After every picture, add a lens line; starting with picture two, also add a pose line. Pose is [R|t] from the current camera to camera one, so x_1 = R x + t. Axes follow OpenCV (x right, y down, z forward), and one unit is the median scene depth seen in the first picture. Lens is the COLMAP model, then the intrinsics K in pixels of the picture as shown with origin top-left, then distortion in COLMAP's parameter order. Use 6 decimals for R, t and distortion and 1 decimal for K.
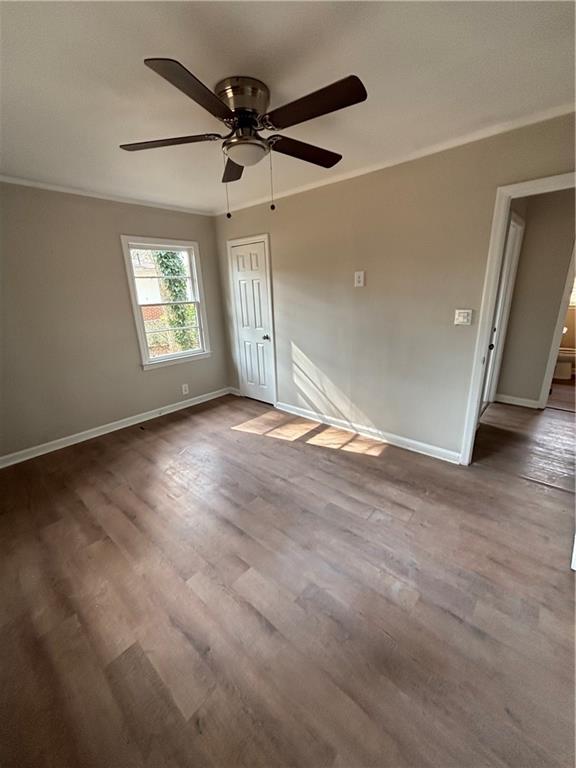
lens RADIAL K [[303.8, 0, 292.8], [0, 303.8, 394.7], [0, 0, 1]] dist [0.000082, -0.000158]
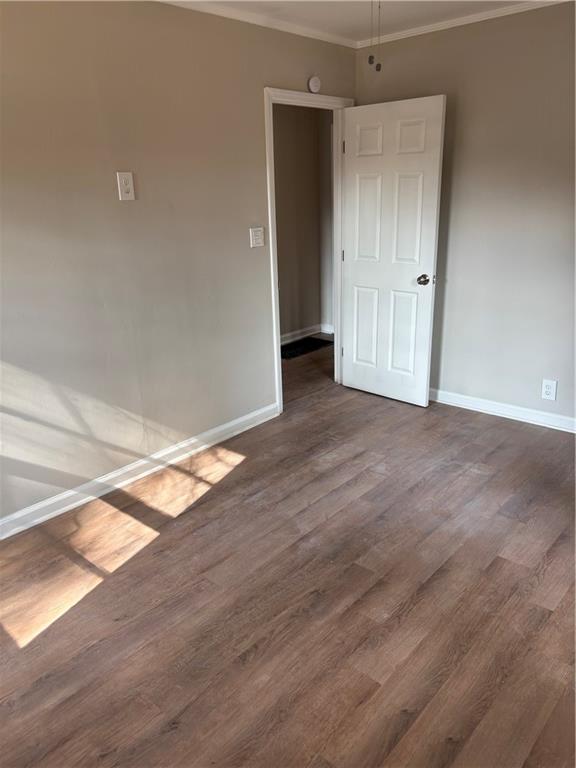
lens RADIAL K [[589.4, 0, 288.0], [0, 589.4, 384.0], [0, 0, 1]] dist [0.063052, -0.008498]
pose [[0.007972, -0.292351, 0.956278, -0.896088], [0.360928, 0.892684, 0.269901, -0.249974], [-0.932560, 0.342995, 0.112634, 0.734136]]
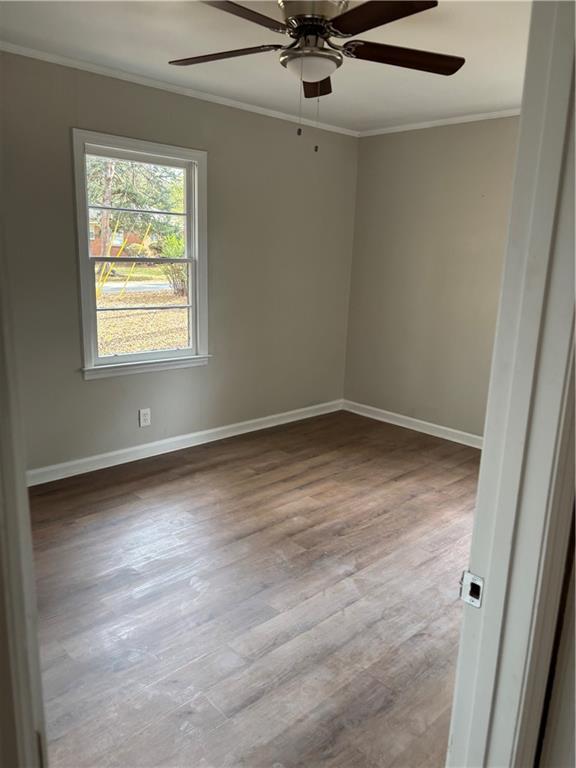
lens RADIAL K [[589.4, 0, 288.0], [0, 589.4, 384.0], [0, 0, 1]] dist [0.063052, -0.008498]
pose [[-0.086120, 0.252551, -0.963743, 0.876790], [-0.365668, 0.891813, 0.266377, -0.264976], [0.926753, 0.375351, 0.015547, 0.674207]]
